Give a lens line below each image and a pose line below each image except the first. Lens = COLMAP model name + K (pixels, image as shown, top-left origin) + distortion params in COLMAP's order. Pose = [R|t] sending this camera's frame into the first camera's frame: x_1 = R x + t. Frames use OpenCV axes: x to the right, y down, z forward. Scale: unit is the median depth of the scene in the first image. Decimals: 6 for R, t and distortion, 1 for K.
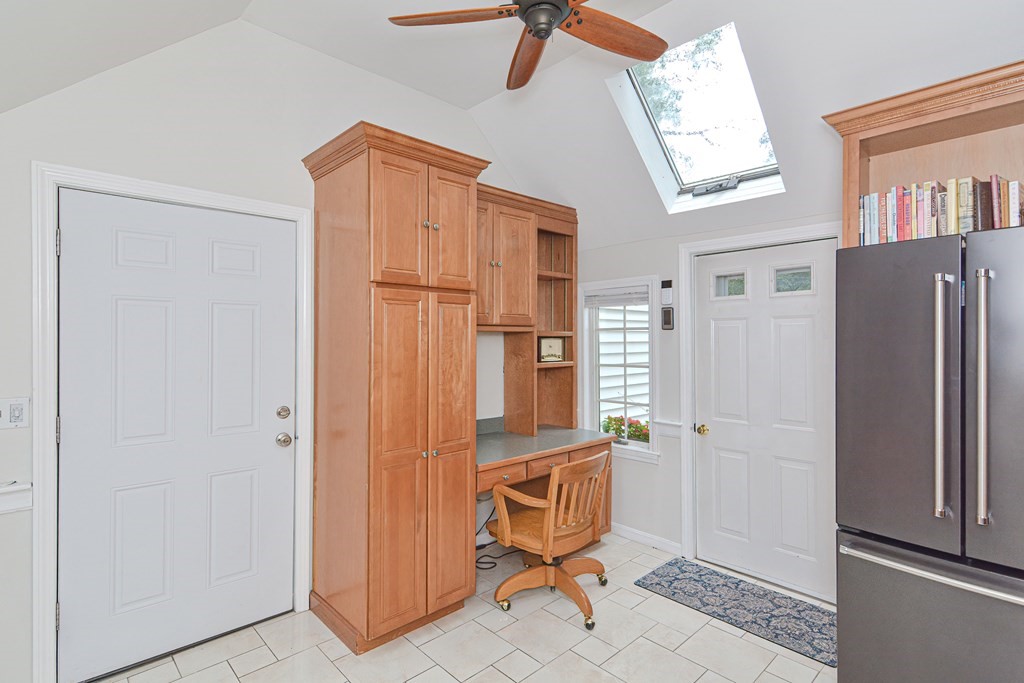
lens RADIAL K [[501.9, 0, 512.8], [0, 501.9, 333.2], [0, 0, 1]] dist [0.000880, -0.000782]
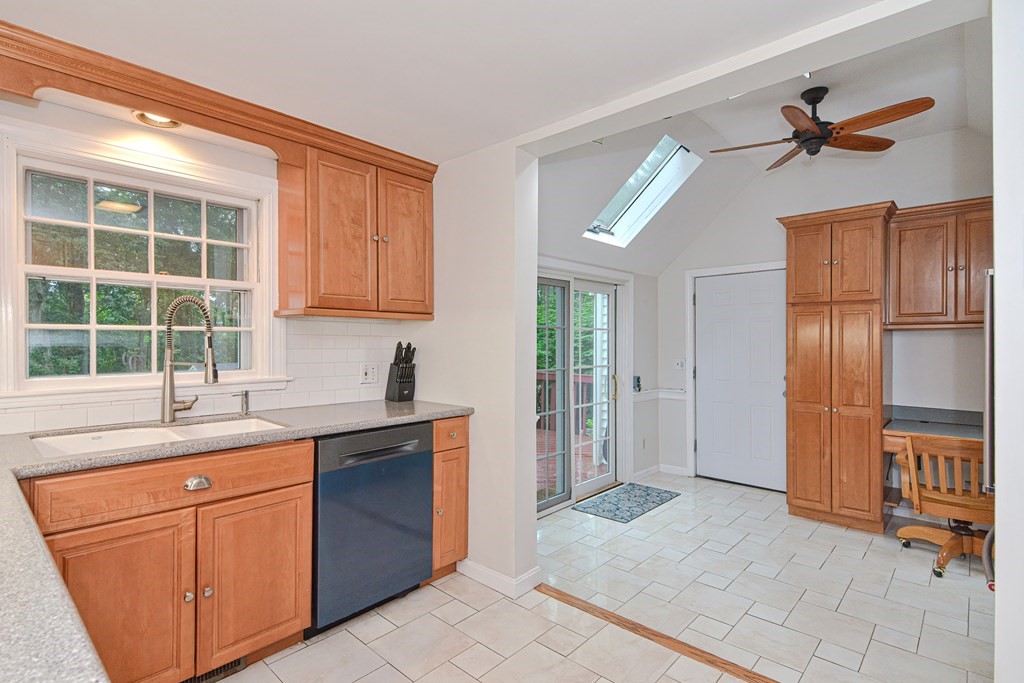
lens RADIAL K [[508.2, 0, 512.0], [0, 508.2, 341.5], [0, 0, 1]] dist [0.002011, 0.000216]
pose [[0.078423, 0.003446, -0.996914, 1.213295], [0.008633, 0.999954, 0.004136, 0.012856], [0.996883, -0.008931, 0.078389, -0.100716]]
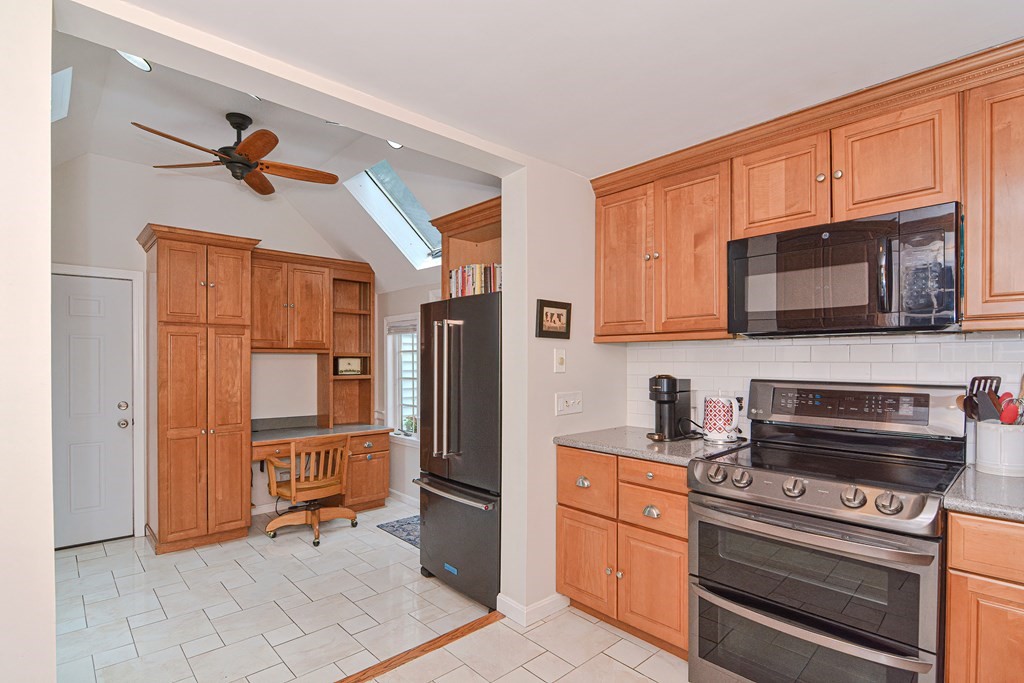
lens RADIAL K [[502.4, 0, 513.5], [0, 502.4, 360.8], [0, 0, 1]] dist [-0.009041, -0.000885]
pose [[0.999991, 0.002783, -0.003142, 0.720081], [-0.002741, 0.999908, 0.013277, -0.001982], [0.003179, -0.013268, 0.999907, -0.503880]]
